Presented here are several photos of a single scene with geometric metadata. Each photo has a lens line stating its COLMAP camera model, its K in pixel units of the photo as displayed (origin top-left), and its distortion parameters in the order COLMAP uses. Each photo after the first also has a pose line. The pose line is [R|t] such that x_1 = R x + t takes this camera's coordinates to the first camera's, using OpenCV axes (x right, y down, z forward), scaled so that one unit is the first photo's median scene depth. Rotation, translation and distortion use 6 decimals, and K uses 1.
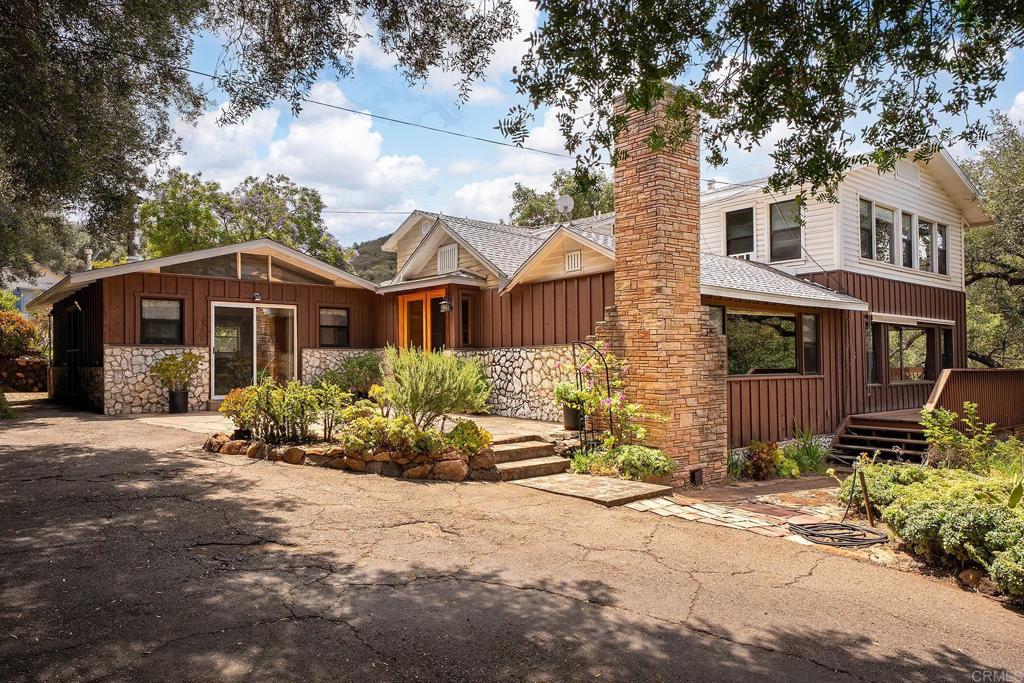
lens RADIAL K [[661.6, 0, 512.1], [0, 661.6, 355.3], [0, 0, 1]] dist [0.018643, 0.024896]
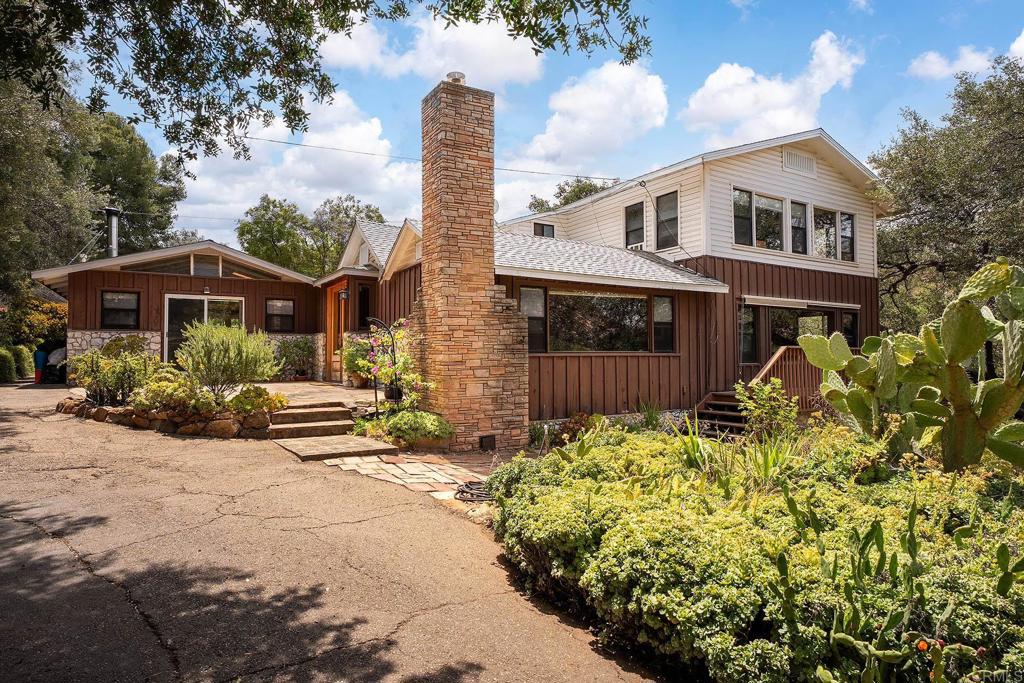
lens RADIAL K [[572.8, 0, 513.1], [0, 572.8, 344.8], [0, 0, 1]] dist [-0.012105, 0.018536]
pose [[0.990267, -0.003928, -0.139126, 0.351264], [0.002743, 0.999958, -0.008707, 0.024718], [0.139154, 0.008240, 0.990236, 0.059449]]
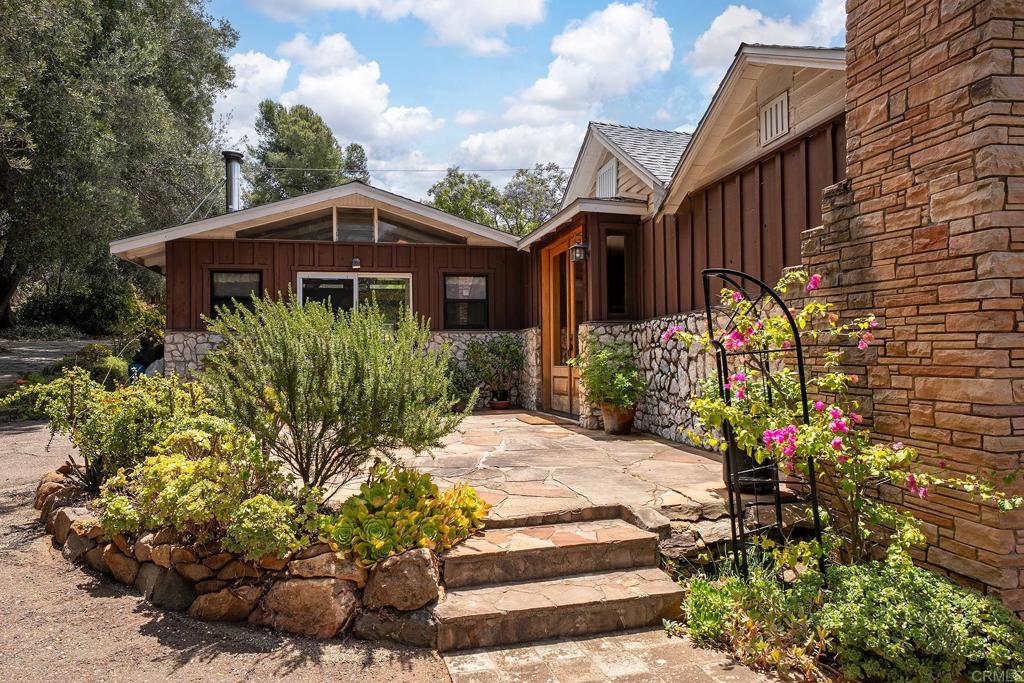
lens RADIAL K [[661.6, 0, 509.7], [0, 661.6, 347.1], [0, 0, 1]] dist [0.018643, 0.024896]
pose [[0.893682, -0.018591, -0.448315, 0.122365], [0.016421, 0.999827, -0.008727, 0.018437], [0.448400, 0.000437, 0.893833, 0.456744]]
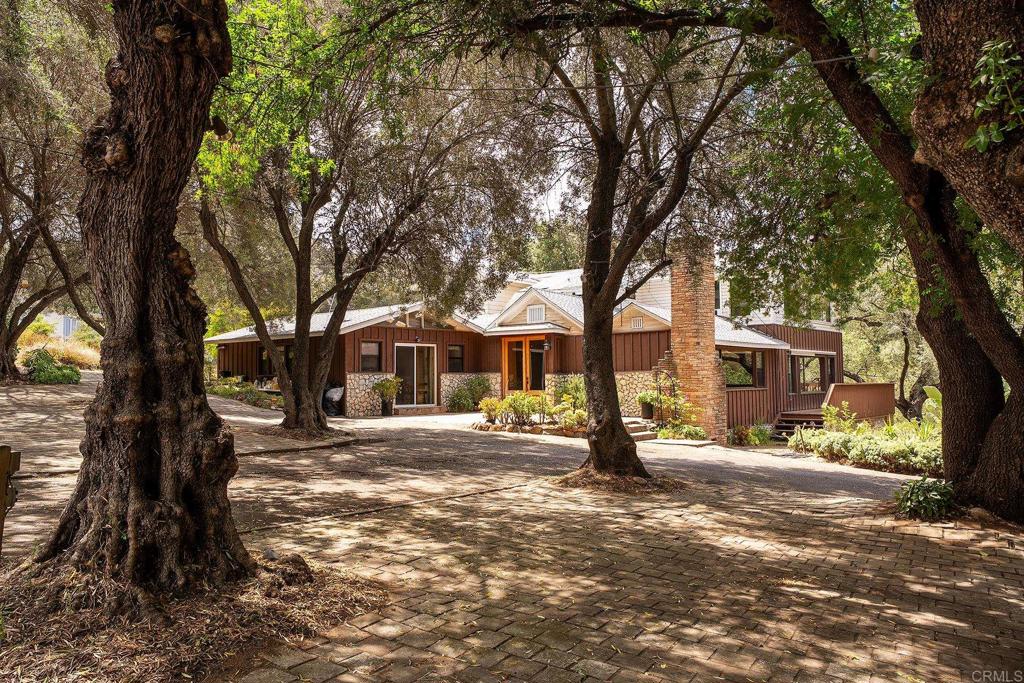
lens RADIAL K [[714.5, 0, 515.3], [0, 714.5, 343.0], [0, 0, 1]] dist [-0.007862, 0.001650]
pose [[0.986935, 0.001559, 0.161110, -0.478210], [0.004906, 0.999199, -0.039719, -0.015604], [-0.161043, 0.039991, 0.986137, -0.721310]]
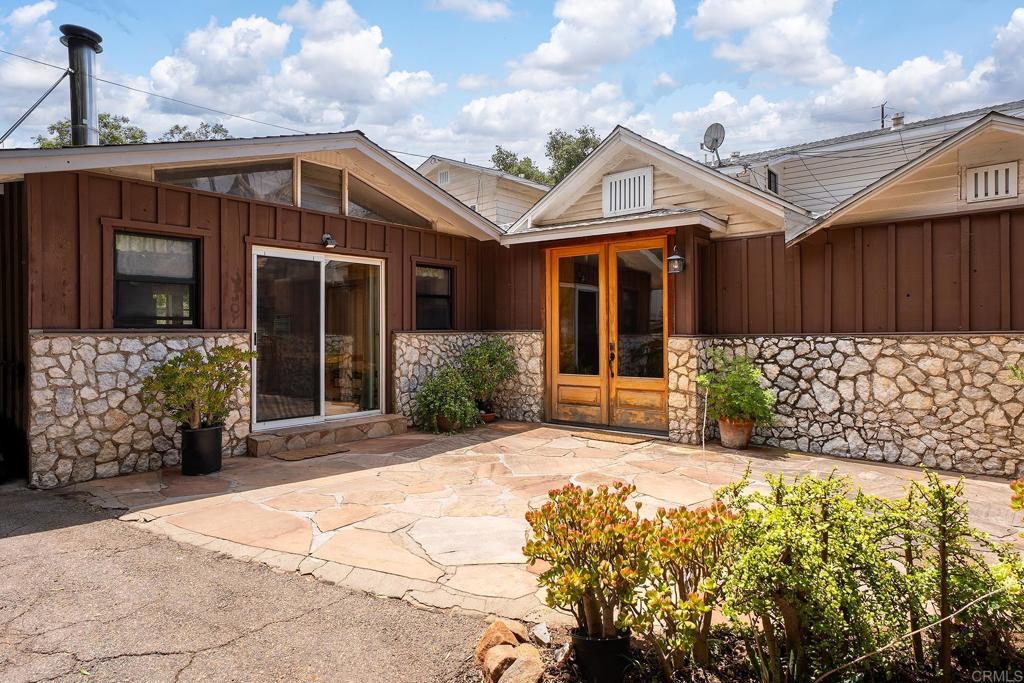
lens RADIAL K [[572.8, 0, 513.0], [0, 572.8, 328.7], [0, 0, 1]] dist [-0.012105, 0.018536]
pose [[0.981349, 0.001253, 0.192233, -0.363011], [-0.002525, 0.999976, 0.006374, -0.019942], [-0.192220, -0.006740, 0.981329, 0.556179]]
